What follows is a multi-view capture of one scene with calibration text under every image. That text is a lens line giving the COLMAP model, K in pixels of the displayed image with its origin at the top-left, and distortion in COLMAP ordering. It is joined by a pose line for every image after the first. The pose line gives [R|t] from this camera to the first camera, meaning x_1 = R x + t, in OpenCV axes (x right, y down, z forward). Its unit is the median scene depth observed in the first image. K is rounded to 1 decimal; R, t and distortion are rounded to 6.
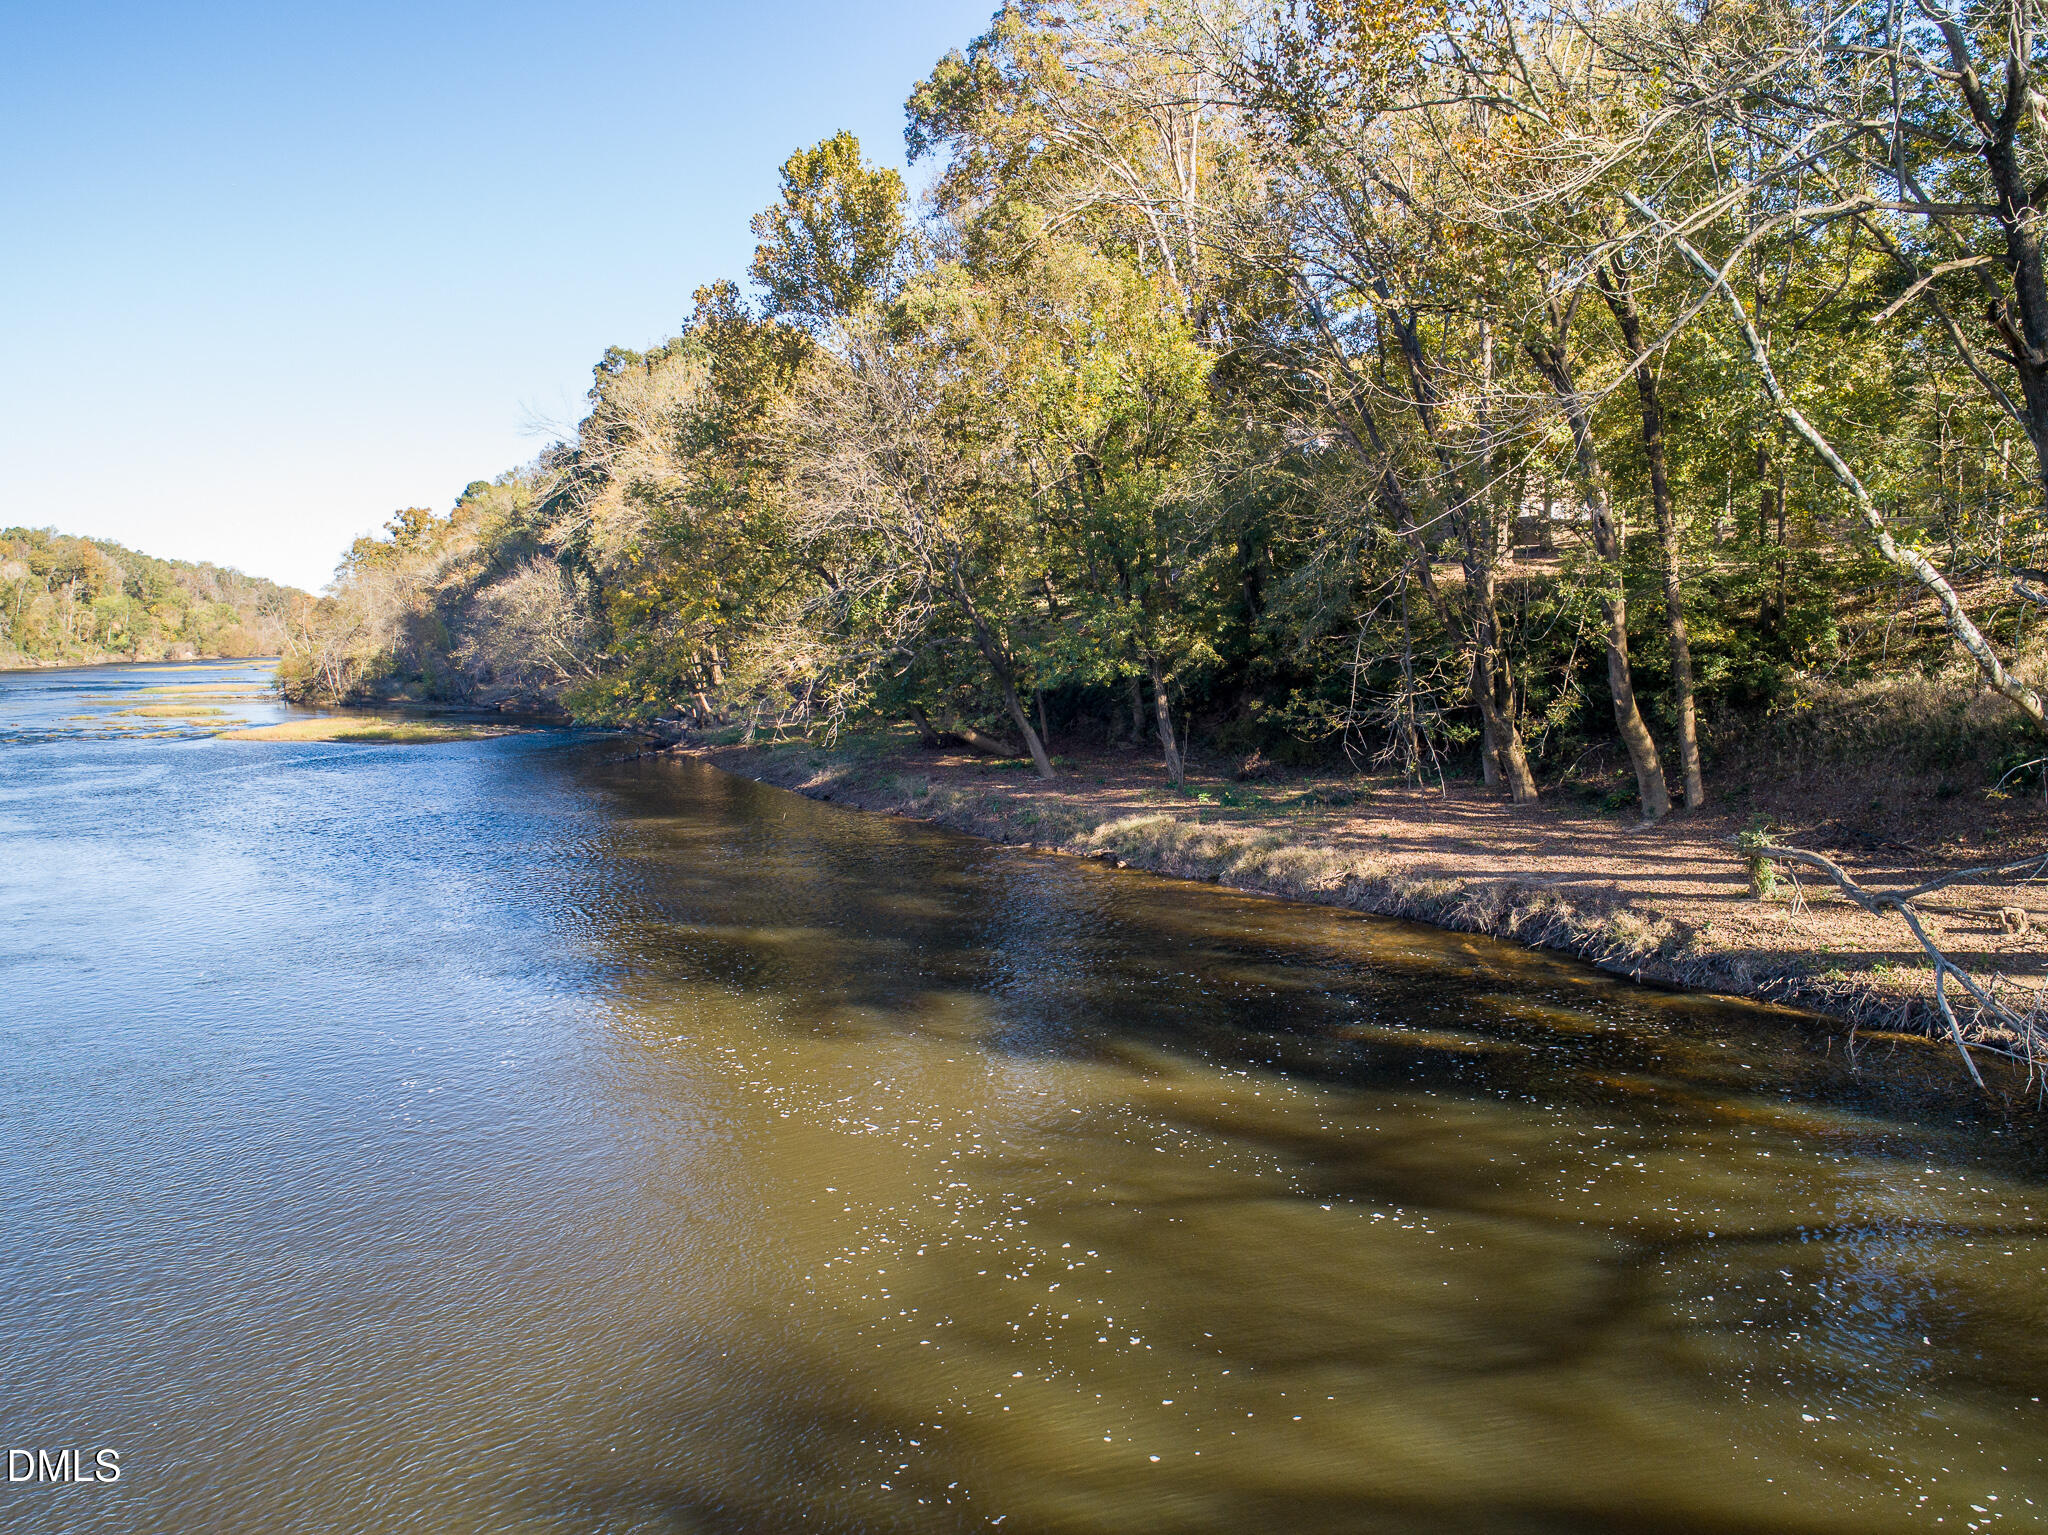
lens RADIAL K [[1544.0, 0, 1018.4], [0, 1544.0, 772.7], [0, 0, 1]] dist [-0.015633, 0.001549]
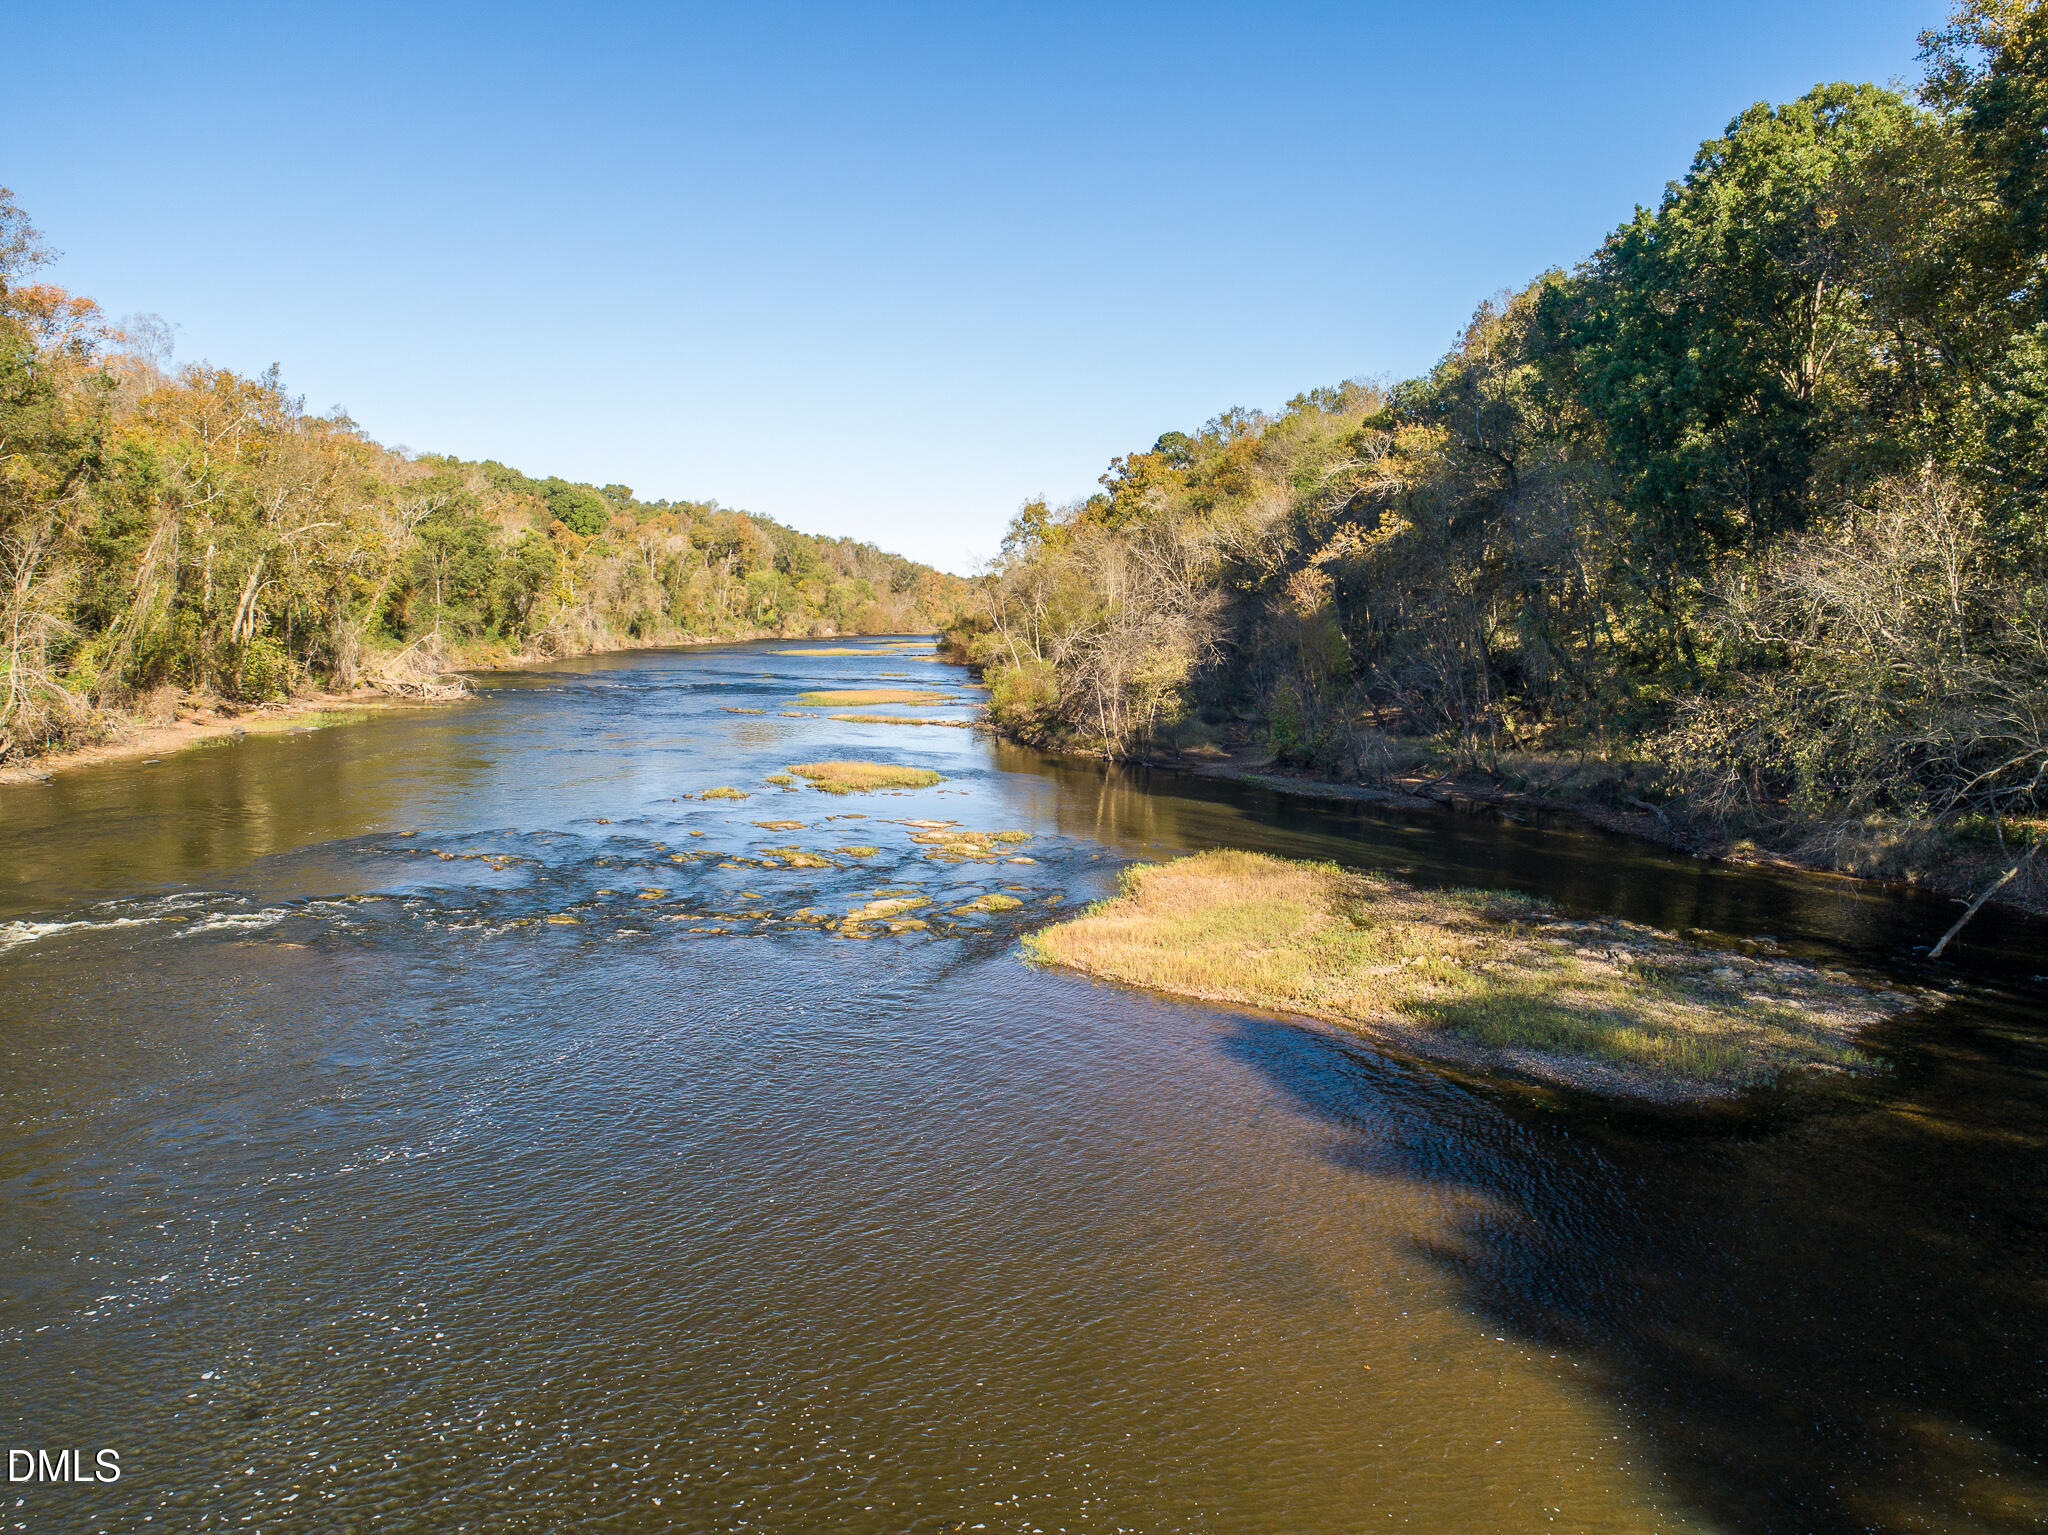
lens RADIAL K [[1544.0, 0, 1022.4], [0, 1544.0, 769.9], [0, 0, 1]] dist [-0.015633, 0.001549]
pose [[0.934602, 0.053387, -0.351665, -0.079695], [-0.049695, 0.998574, 0.019525, -0.014982], [0.352206, -0.000772, 0.935922, 0.131388]]
